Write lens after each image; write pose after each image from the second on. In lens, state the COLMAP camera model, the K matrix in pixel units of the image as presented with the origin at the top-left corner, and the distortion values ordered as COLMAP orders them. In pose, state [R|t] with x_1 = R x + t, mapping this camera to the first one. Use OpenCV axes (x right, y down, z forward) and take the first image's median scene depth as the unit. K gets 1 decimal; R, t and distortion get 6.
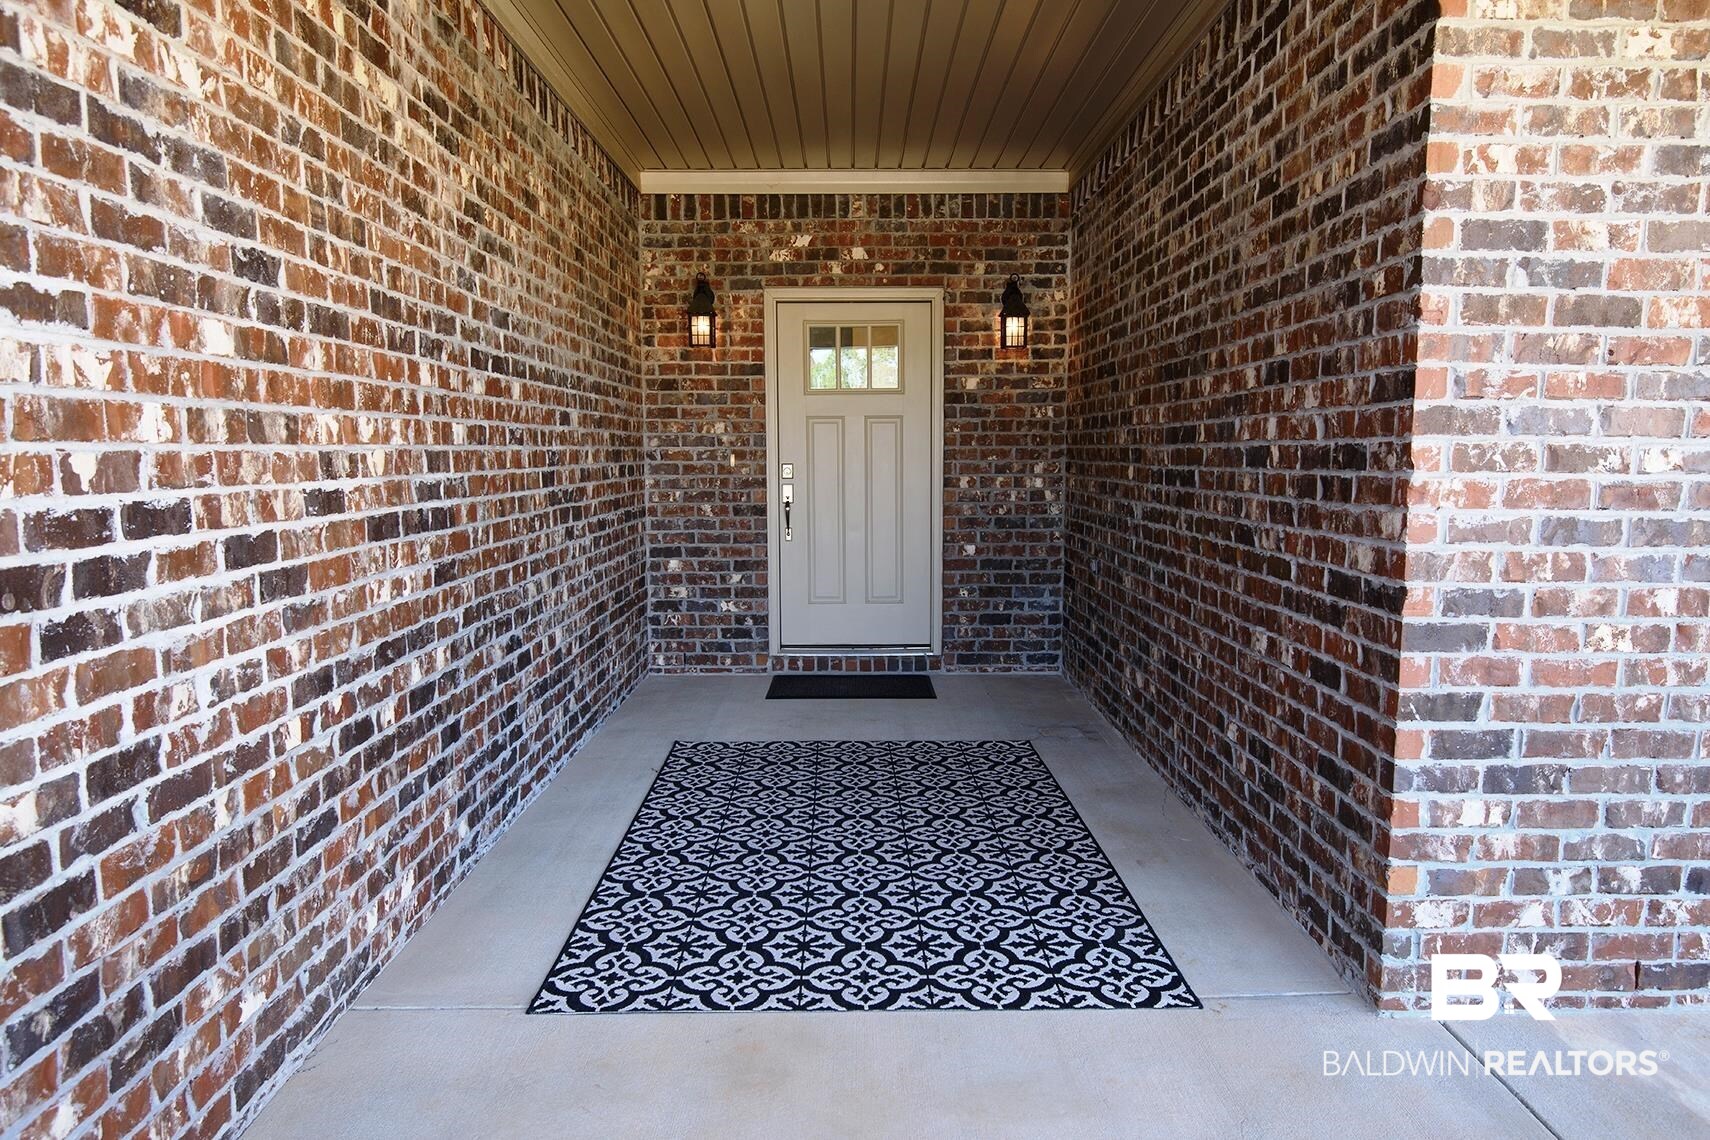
lens RADIAL K [[1085.8, 0, 863.6], [0, 1085.8, 570.2], [0, 0, 1]] dist [-0.002482, -0.000787]
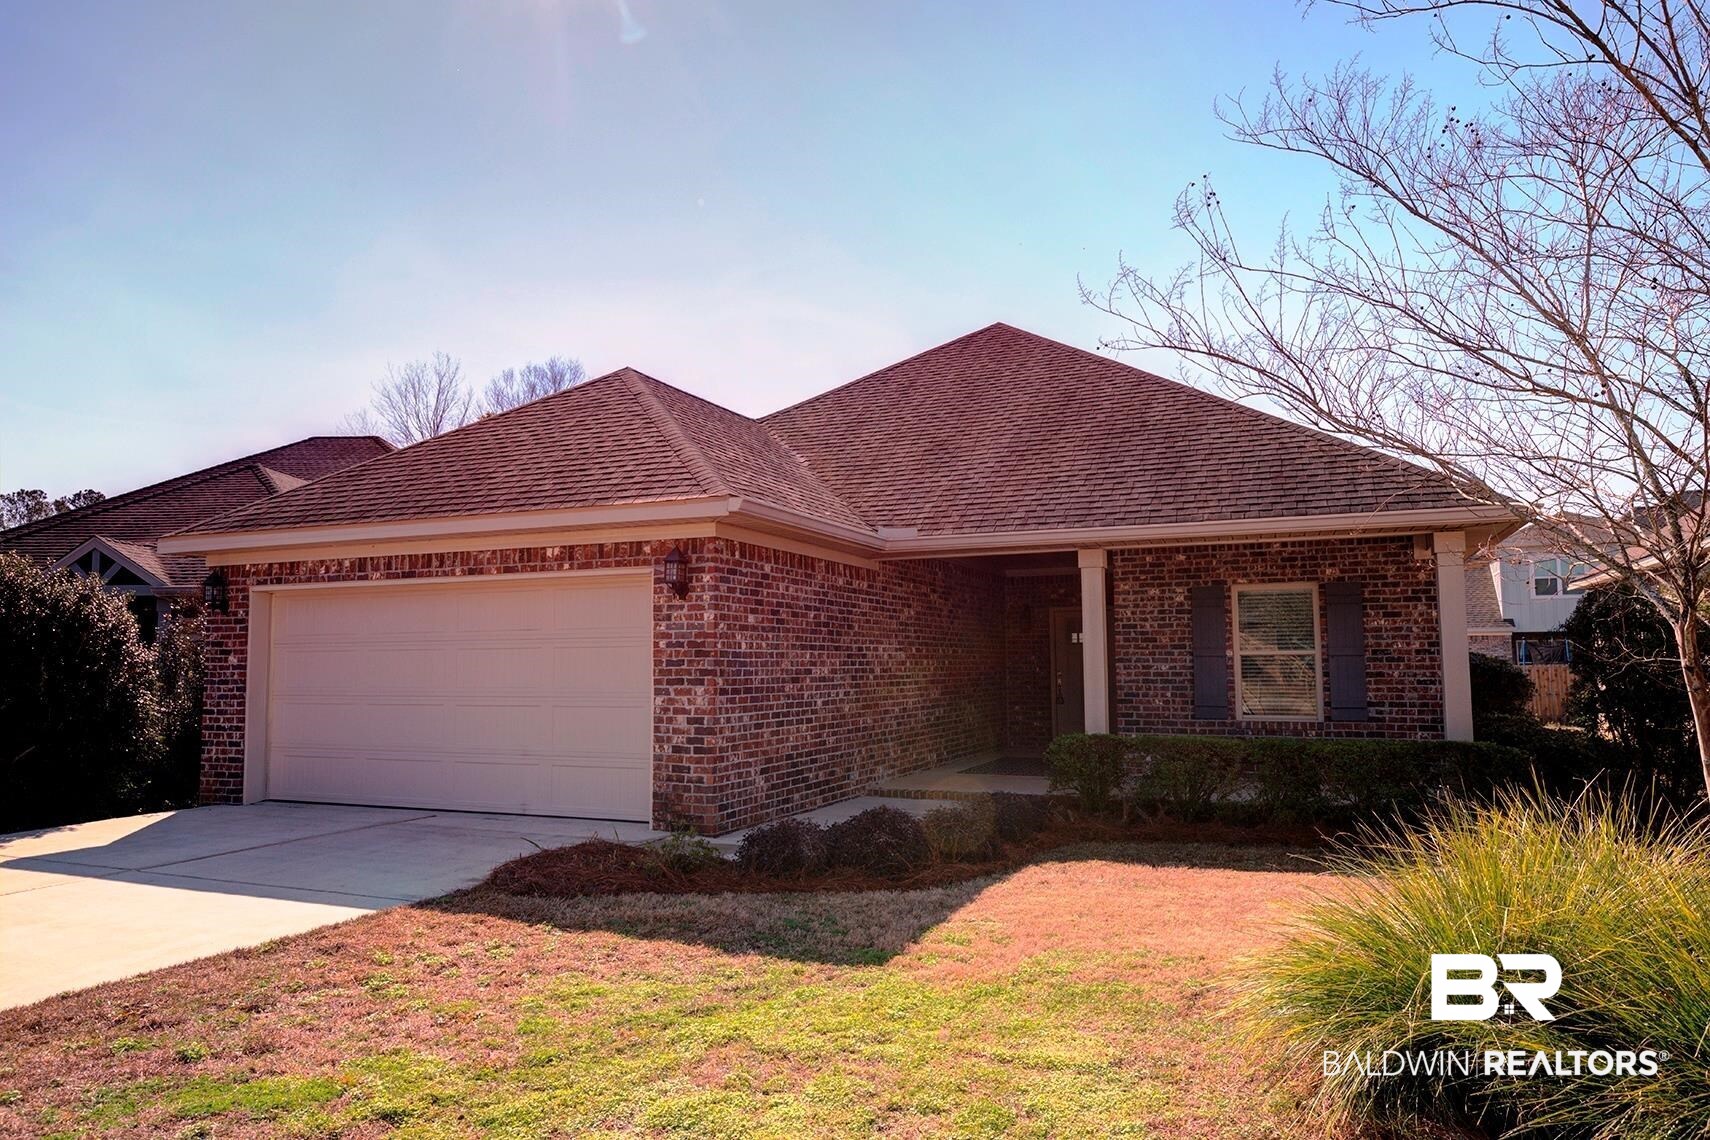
lens RADIAL K [[1085.8, 0, 858.8], [0, 1085.8, 569.6], [0, 0, 1]] dist [-0.002482, -0.000787]
pose [[0.912946, -0.041505, -0.405964, 1.525778], [-0.038759, 0.981498, -0.187508, 0.472886], [0.406235, 0.186920, 0.894446, -4.355685]]
